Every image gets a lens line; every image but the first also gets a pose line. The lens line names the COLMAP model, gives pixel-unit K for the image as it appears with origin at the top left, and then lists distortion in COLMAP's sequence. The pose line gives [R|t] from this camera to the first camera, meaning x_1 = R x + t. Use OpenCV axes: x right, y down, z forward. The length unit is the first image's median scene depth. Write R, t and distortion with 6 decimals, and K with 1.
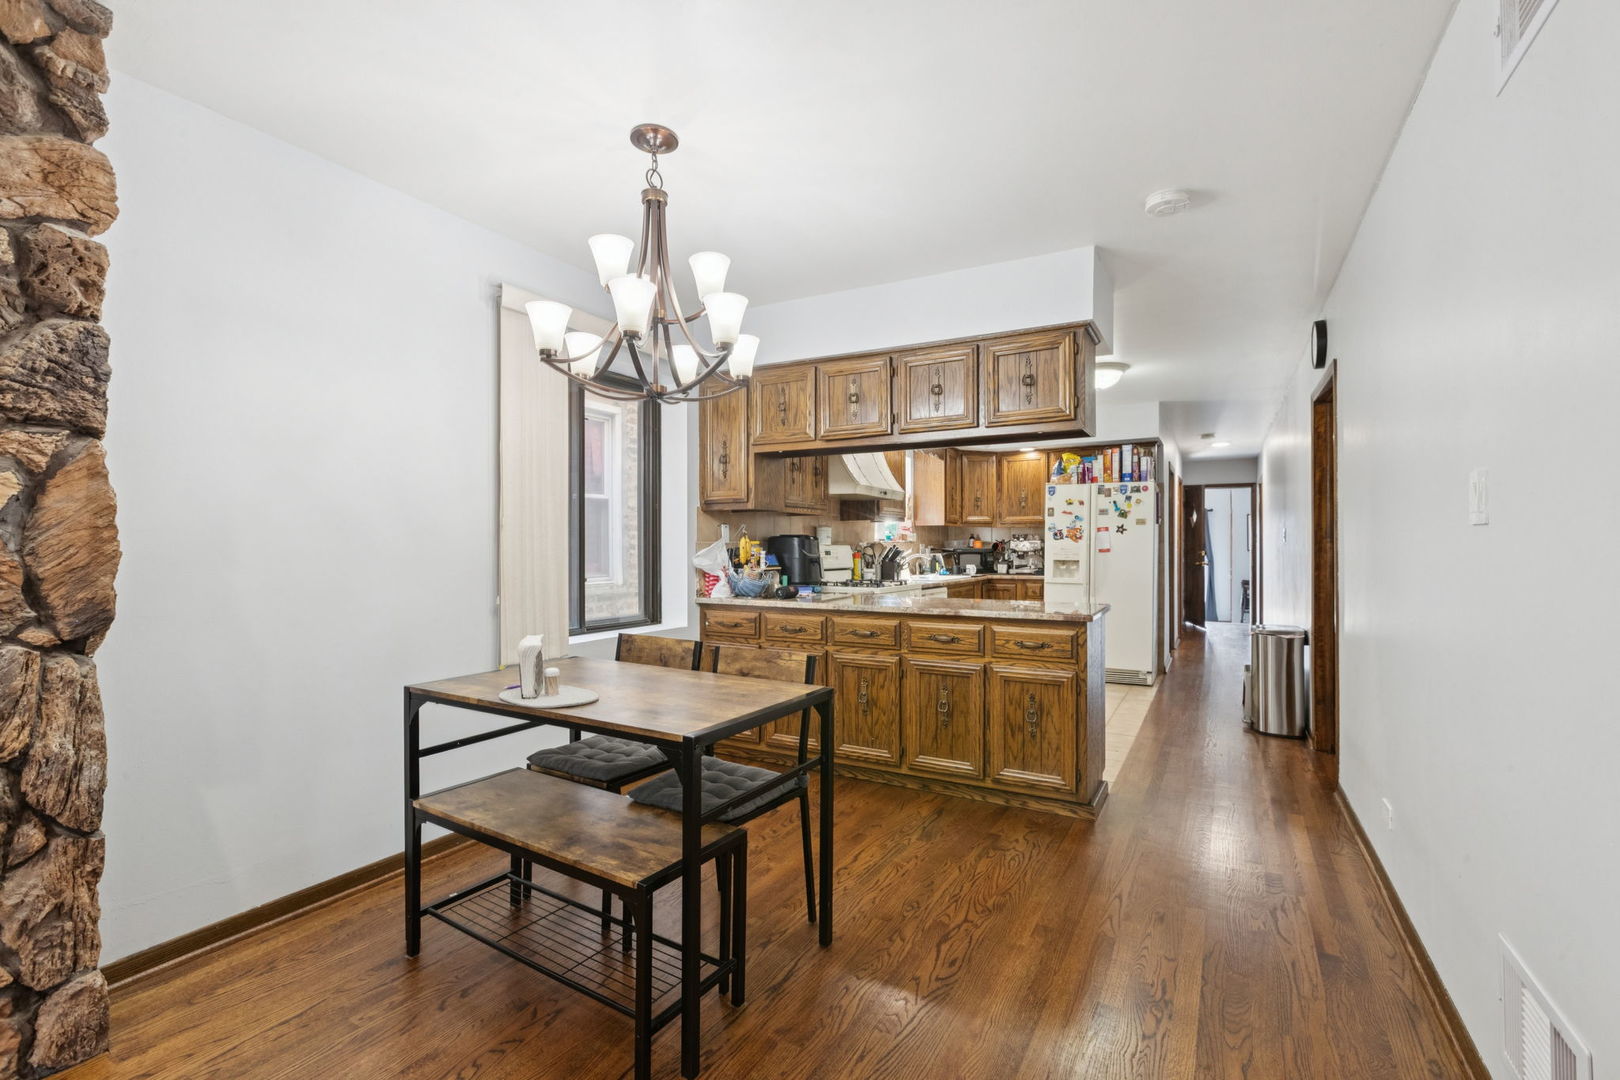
lens RADIAL K [[736.4, 0, 810.1], [0, 736.4, 546.7], [0, 0, 1]] dist [0.005620, 0.000073]
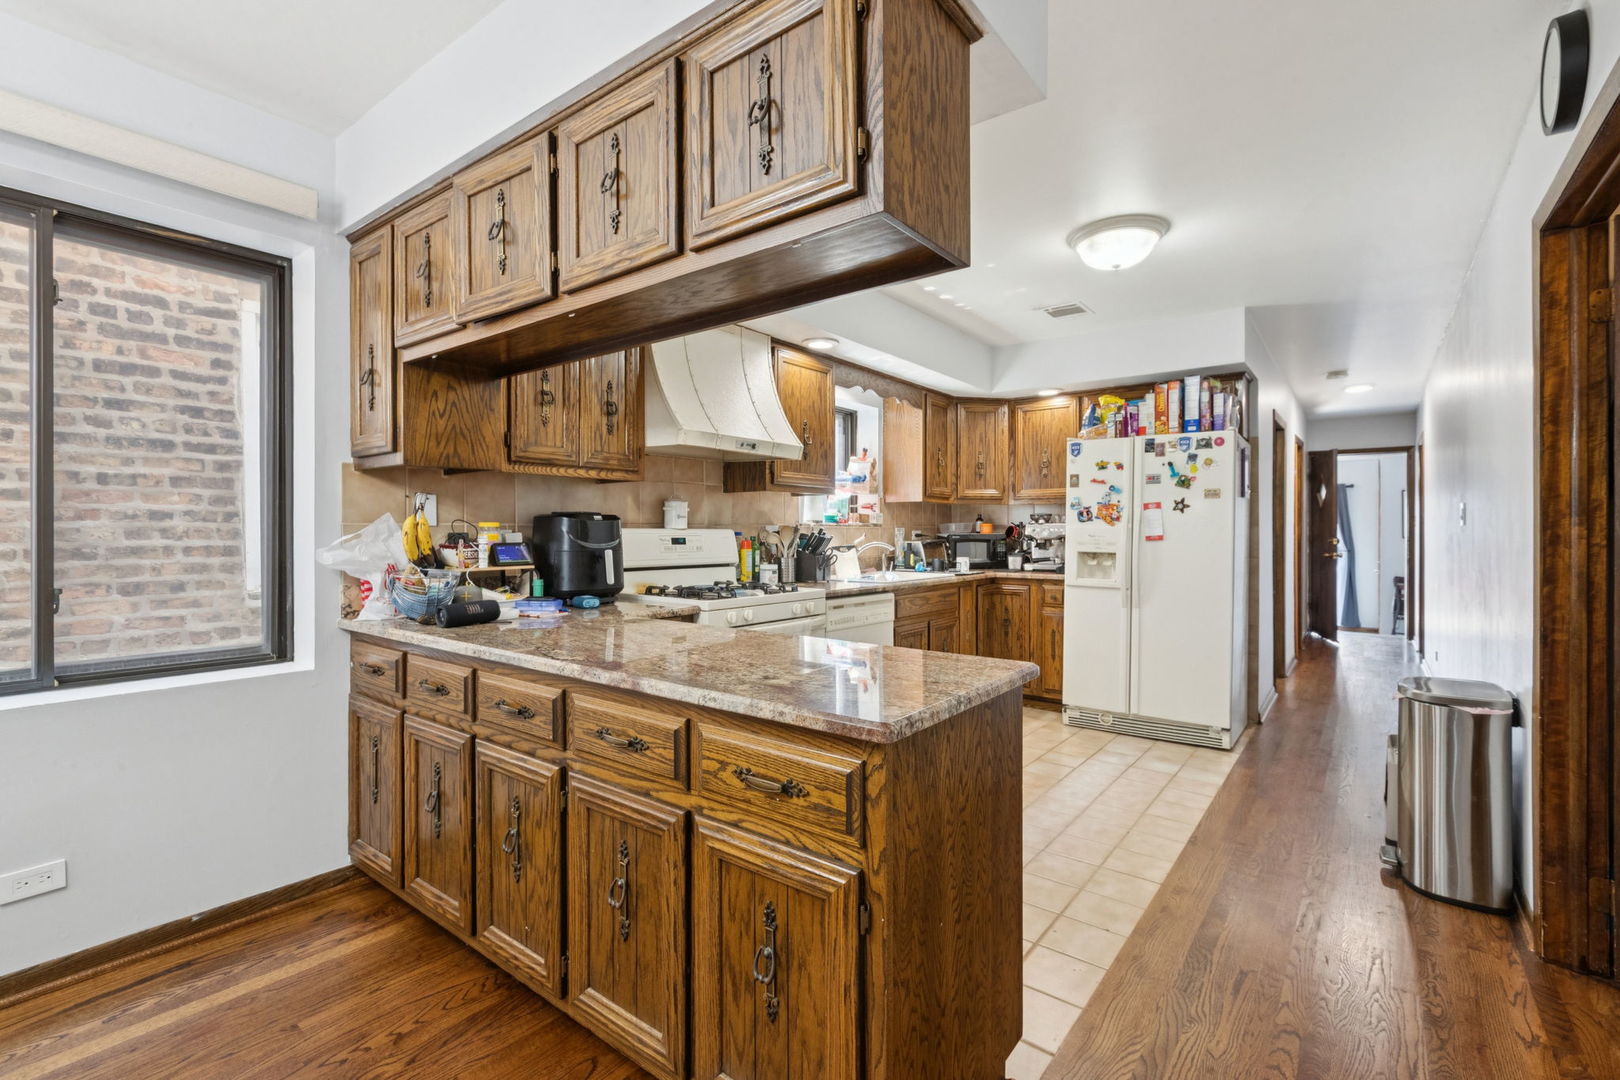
lens RADIAL K [[736.4, 0, 811.9], [0, 736.4, 533.2], [0, 0, 1]] dist [0.005620, 0.000073]
pose [[0.989884, 0.002779, -0.141851, 0.192545], [-0.002333, 0.999992, 0.003313, -0.000652], [0.141859, -0.002948, 0.989883, 0.311073]]
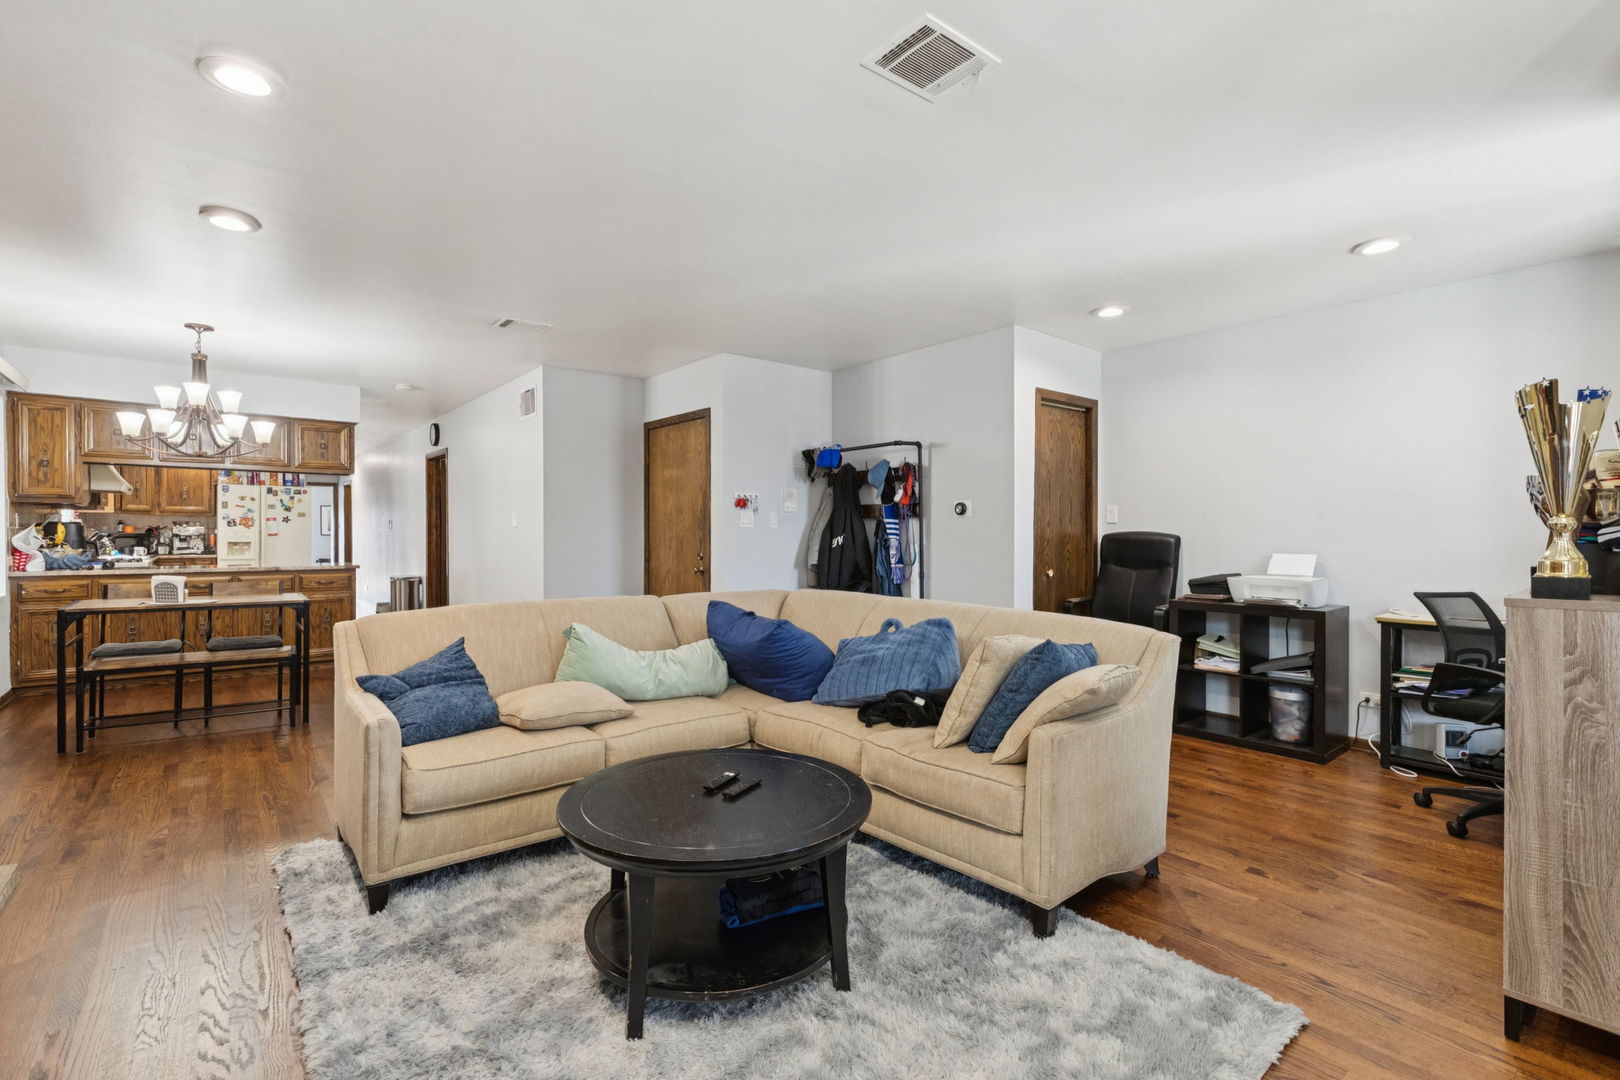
lens RADIAL K [[736.4, 0, 805.9], [0, 736.4, 537.9], [0, 0, 1]] dist [0.005620, 0.000073]
pose [[0.370493, -0.004722, 0.928823, -0.528352], [-0.002489, 0.999978, 0.006077, 0.000588], [-0.928832, -0.004563, 0.370473, -0.457612]]
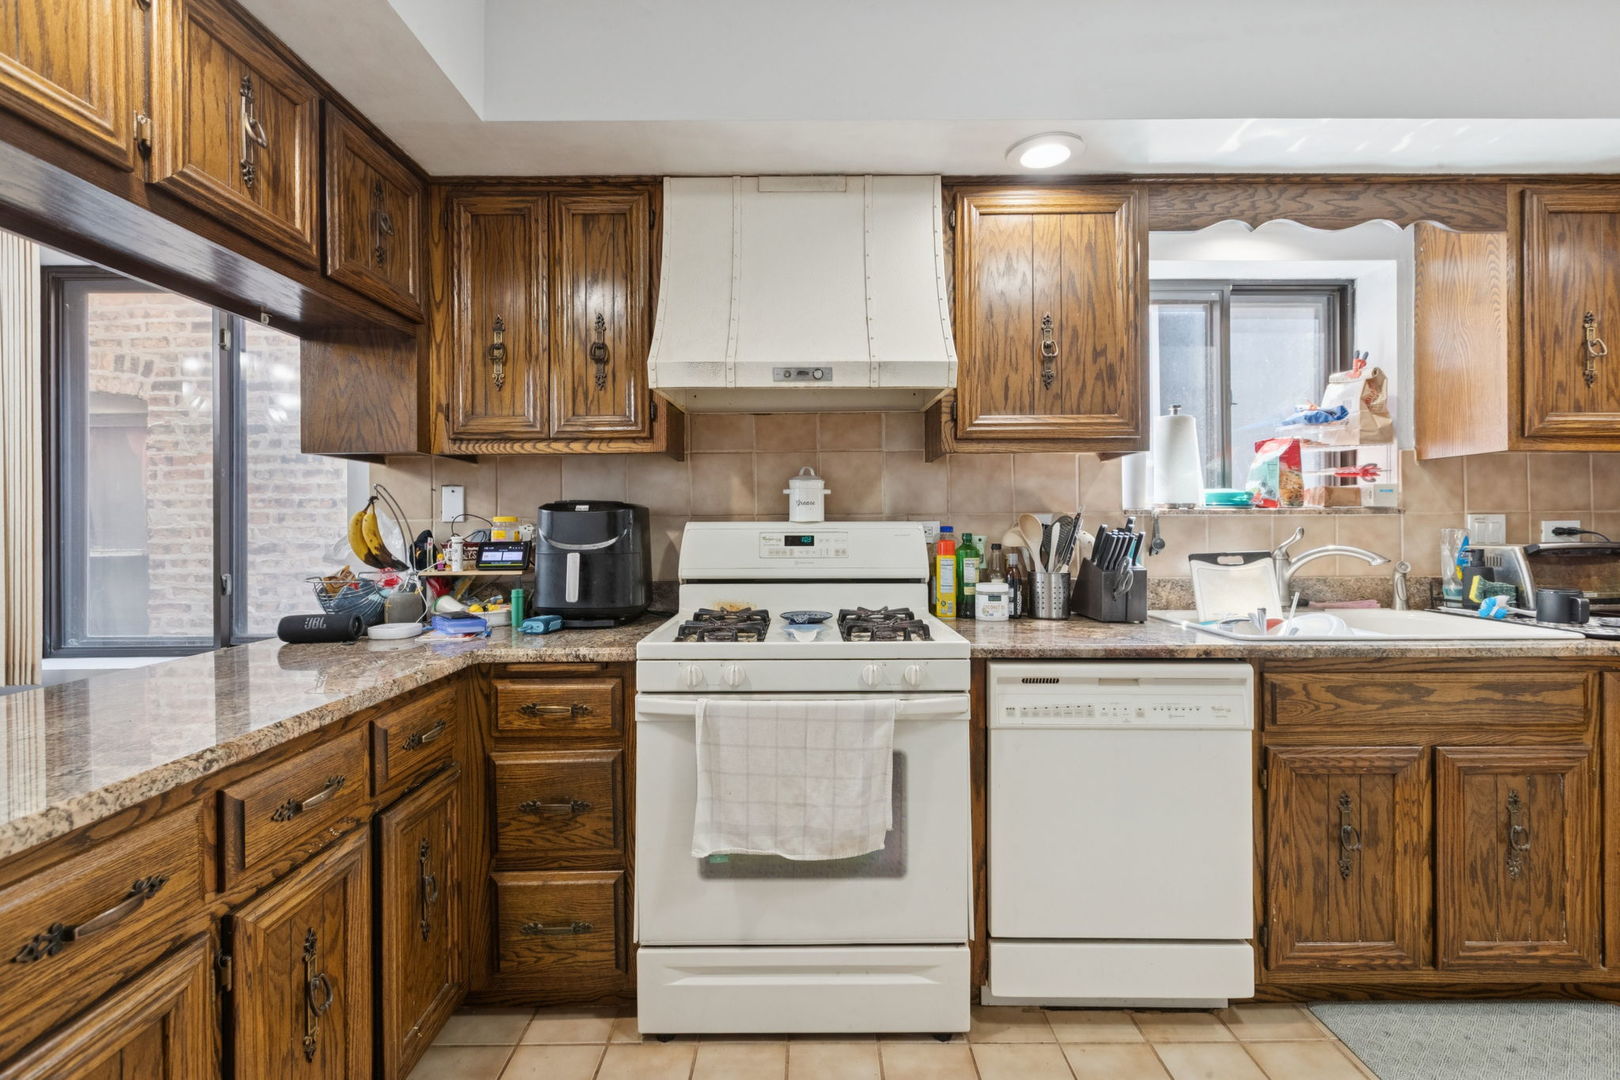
lens RADIAL K [[736.4, 0, 813.2], [0, 736.4, 519.1], [0, 0, 1]] dist [0.005620, 0.000073]
pose [[0.491959, -0.011826, -0.870538, 0.328278], [0.005520, 0.999930, -0.010465, 0.000455], [0.870601, 0.000343, 0.491990, 0.663308]]
